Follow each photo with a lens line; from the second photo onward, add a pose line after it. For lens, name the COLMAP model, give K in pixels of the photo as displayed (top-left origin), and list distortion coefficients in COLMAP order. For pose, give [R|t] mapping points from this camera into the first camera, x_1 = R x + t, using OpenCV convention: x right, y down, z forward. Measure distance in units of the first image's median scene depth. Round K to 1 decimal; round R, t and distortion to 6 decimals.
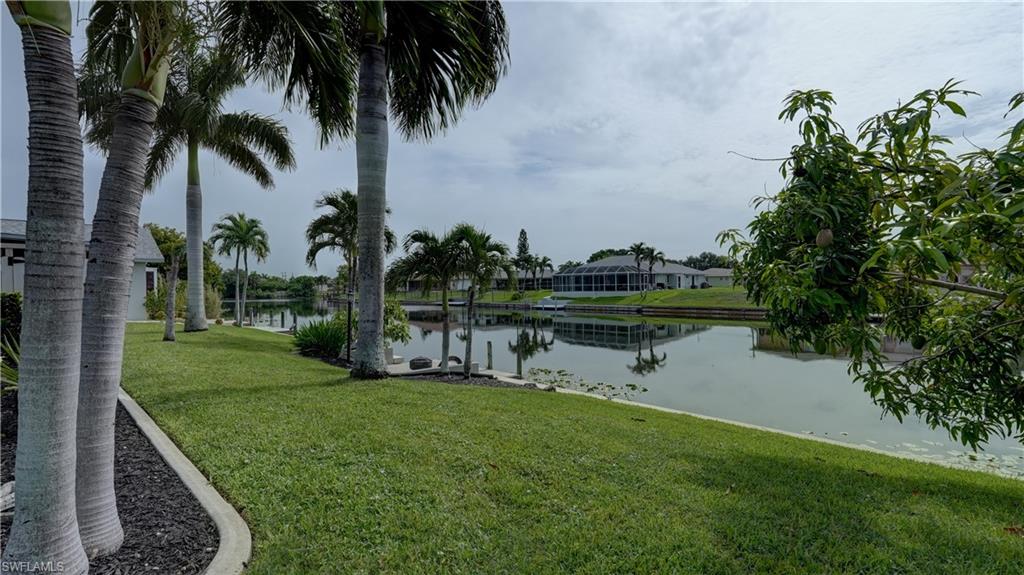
lens RADIAL K [[464.8, 0, 512.0], [0, 464.8, 287.5], [0, 0, 1]] dist [-0.001261, 0.000260]
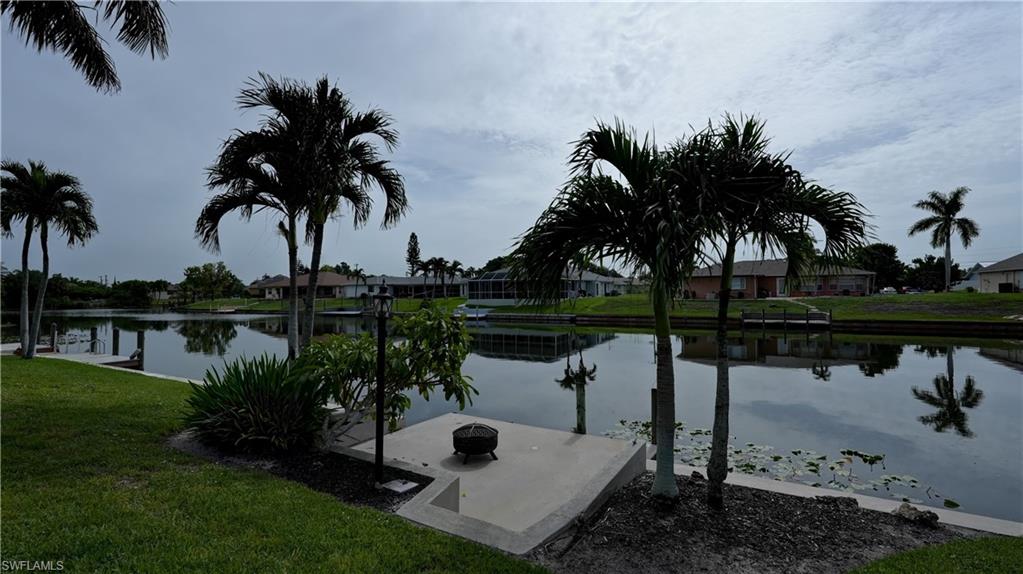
lens RADIAL K [[447.3, 0, 499.6], [0, 447.3, 289.2], [0, 0, 1]] dist [-0.000178, 0.000360]
pose [[0.962767, 0.006927, 0.270242, -0.095859], [-0.002445, 0.999854, -0.016918, 0.004304], [-0.270320, 0.015628, 0.962644, 0.167927]]
